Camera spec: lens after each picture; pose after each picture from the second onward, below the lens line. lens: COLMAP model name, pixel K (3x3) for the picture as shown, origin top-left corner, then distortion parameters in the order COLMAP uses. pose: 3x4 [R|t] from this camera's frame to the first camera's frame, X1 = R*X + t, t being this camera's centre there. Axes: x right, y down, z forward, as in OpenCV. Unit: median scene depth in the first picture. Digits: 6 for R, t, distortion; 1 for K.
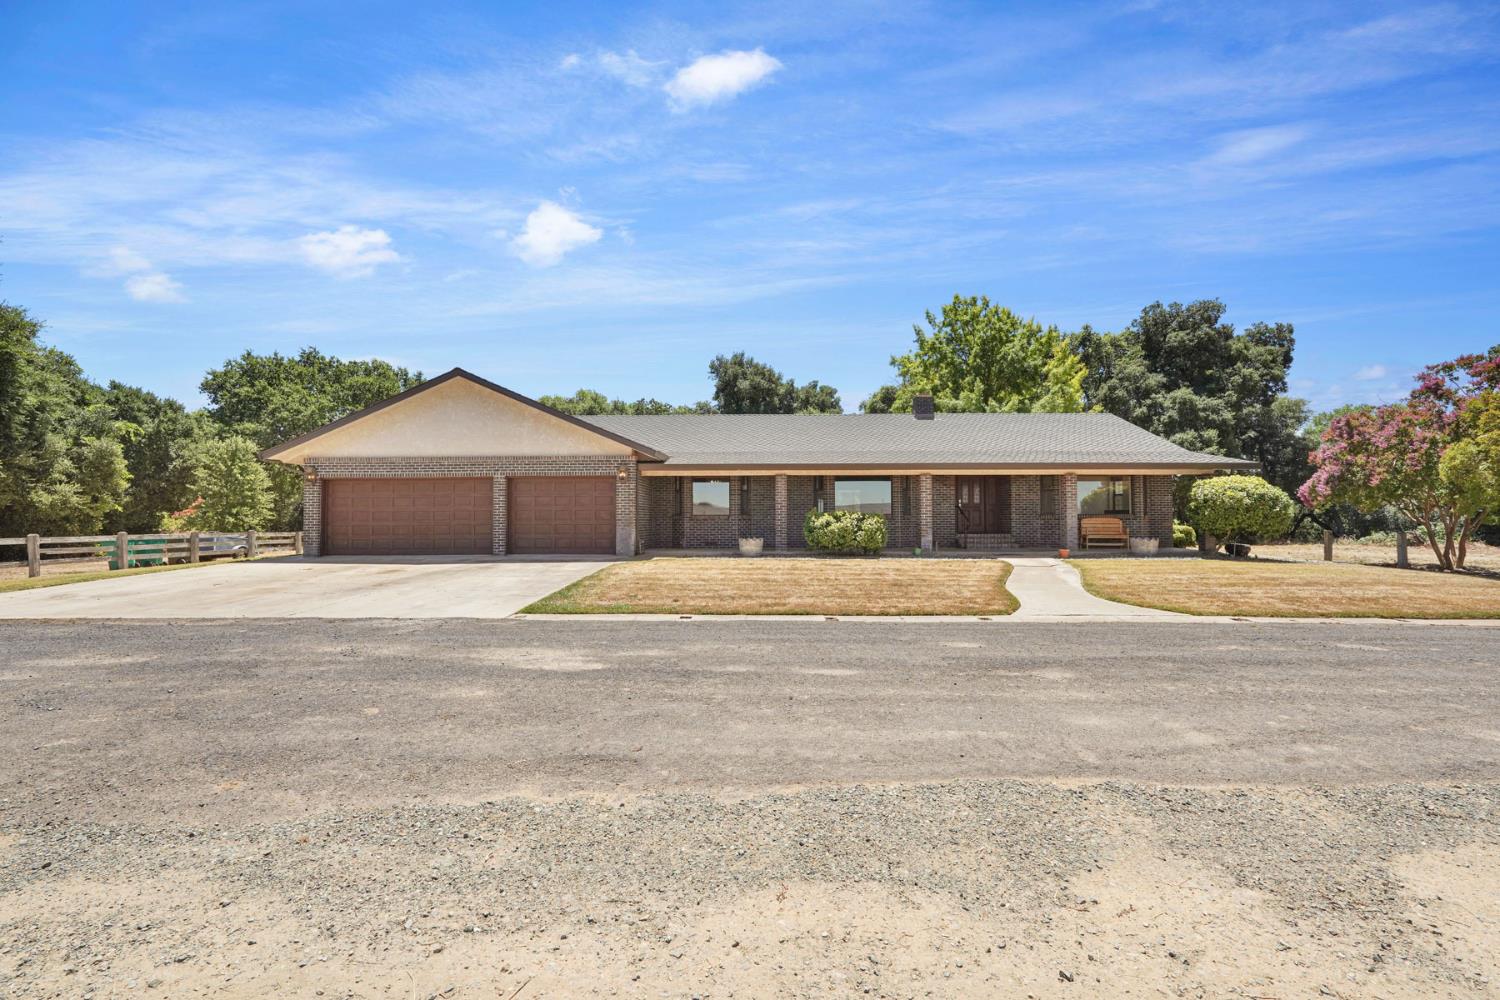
lens RADIAL K [[670.3, 0, 753.8], [0, 670.3, 505.2], [0, 0, 1]] dist [-0.013504, 0.005091]
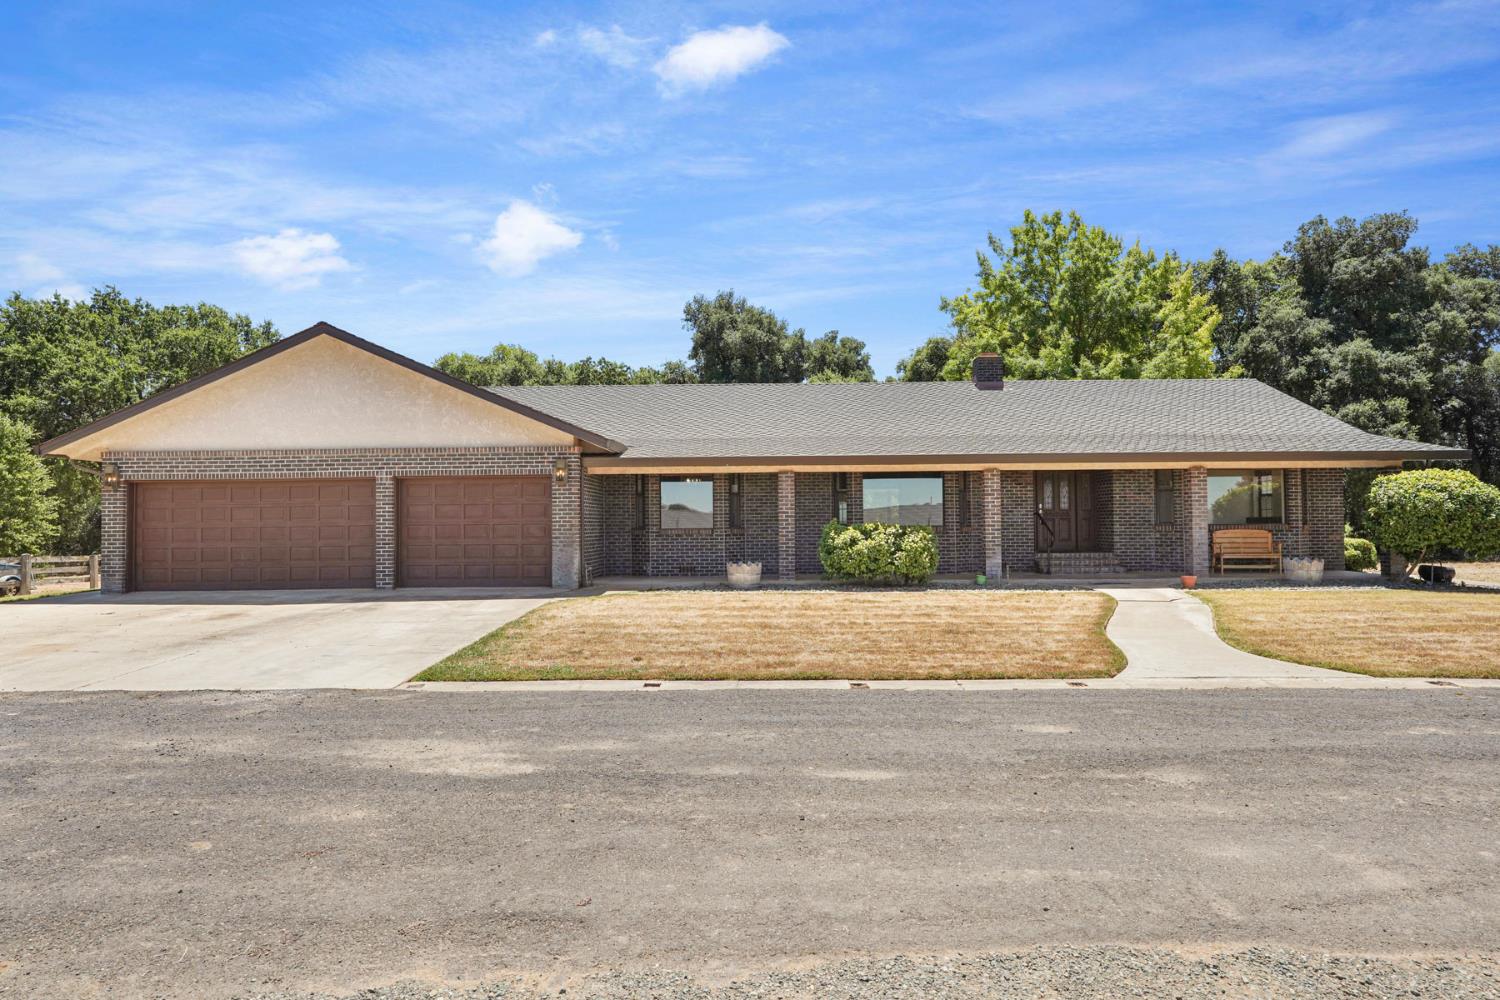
lens RADIAL K [[952.6, 0, 755.1], [0, 952.6, 504.5], [0, 0, 1]] dist [0.003622, -0.003712]
pose [[0.999951, -0.006298, 0.007644, 0.000098], [0.006309, 0.999979, -0.001407, -0.010294], [-0.007635, 0.001455, 0.999970, -0.000302]]
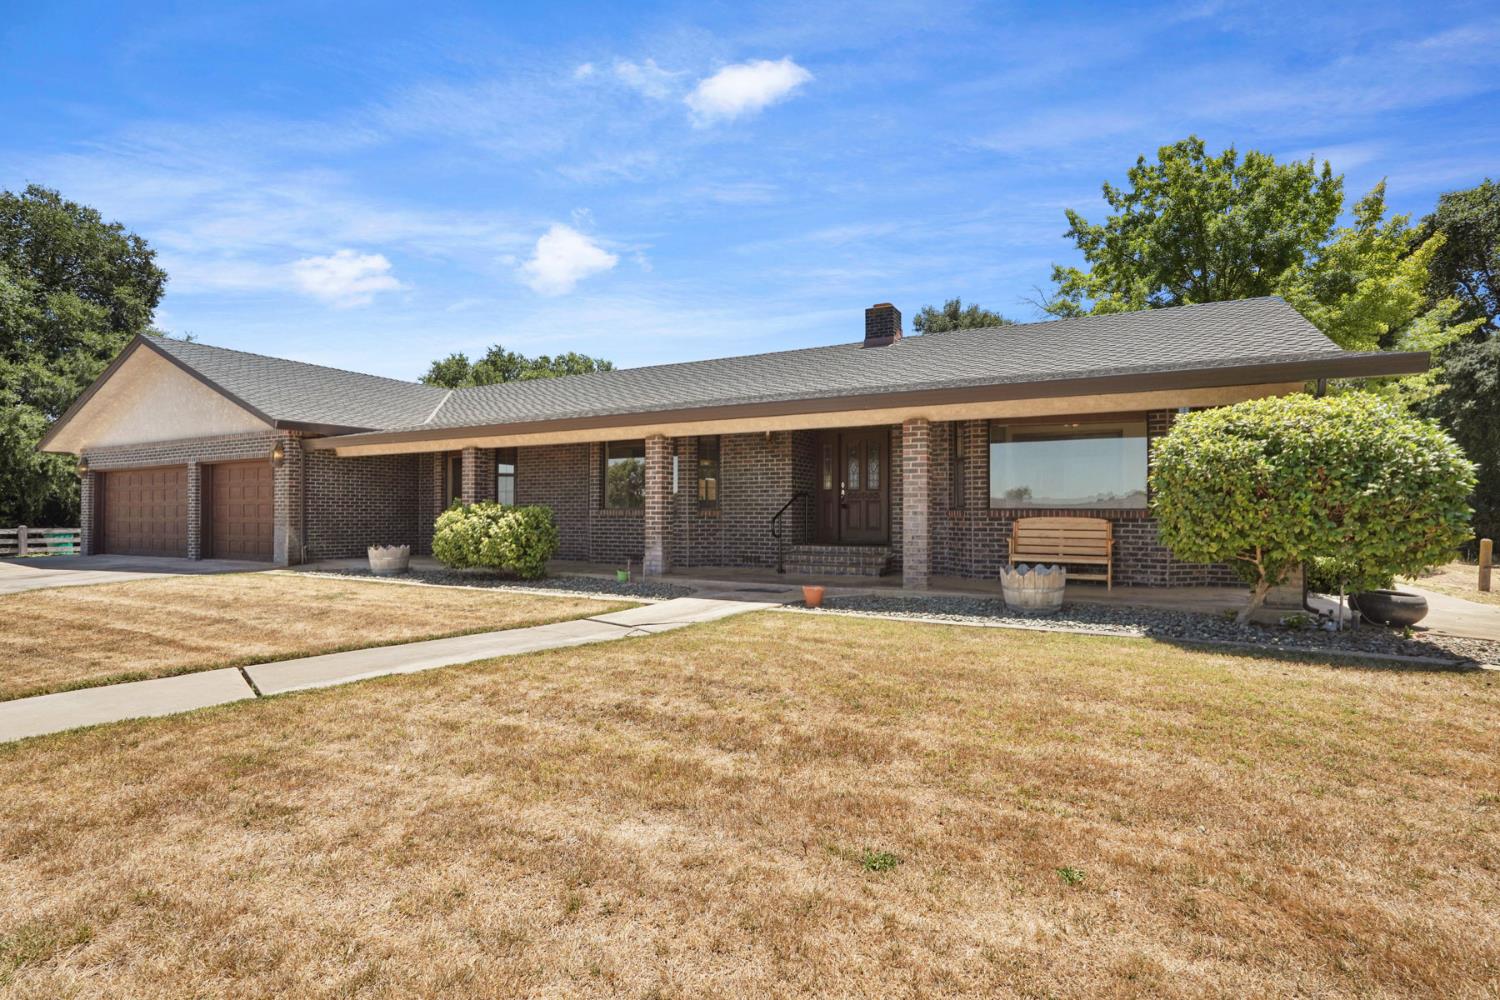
lens RADIAL K [[732.7, 0, 756.1], [0, 732.7, 503.7], [0, 0, 1]] dist [-0.004283, 0.000448]
pose [[0.886244, -0.003598, -0.463205, 0.654488], [0.006627, 0.999966, 0.004912, 0.007478], [0.463172, -0.007423, 0.886237, 0.544367]]
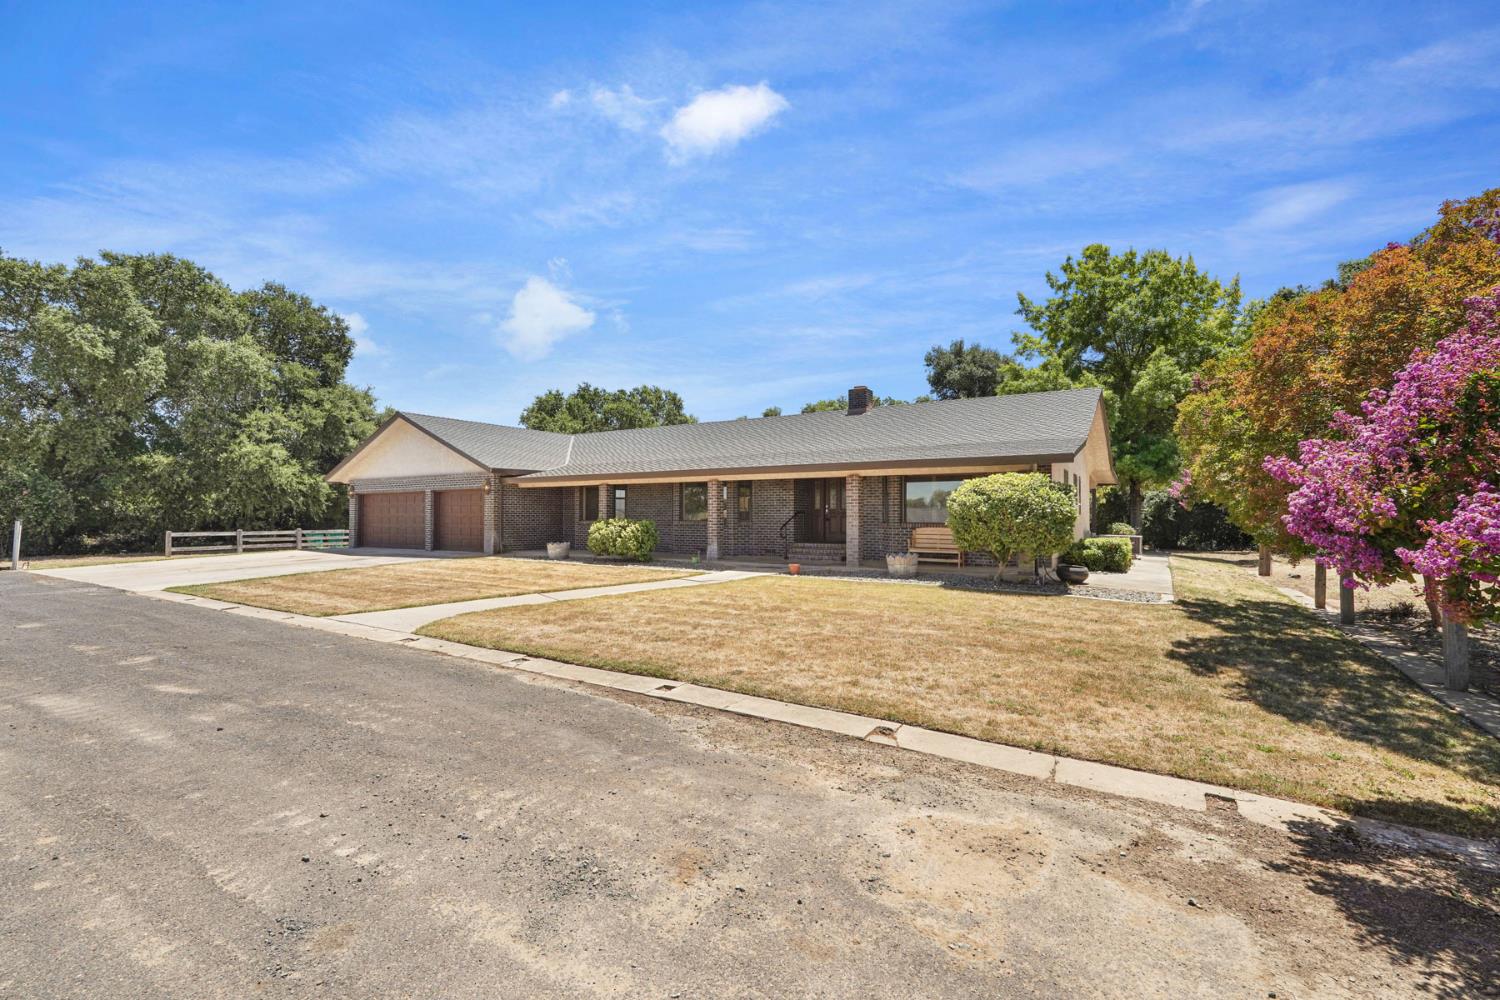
lens RADIAL K [[670.3, 0, 751.8], [0, 670.3, 495.0], [0, 0, 1]] dist [-0.013504, 0.005091]
pose [[0.848673, -0.012619, -0.528768, 0.876112], [0.007503, 0.999902, -0.011820, -0.014236], [0.528865, 0.006064, 0.848684, 0.227034]]
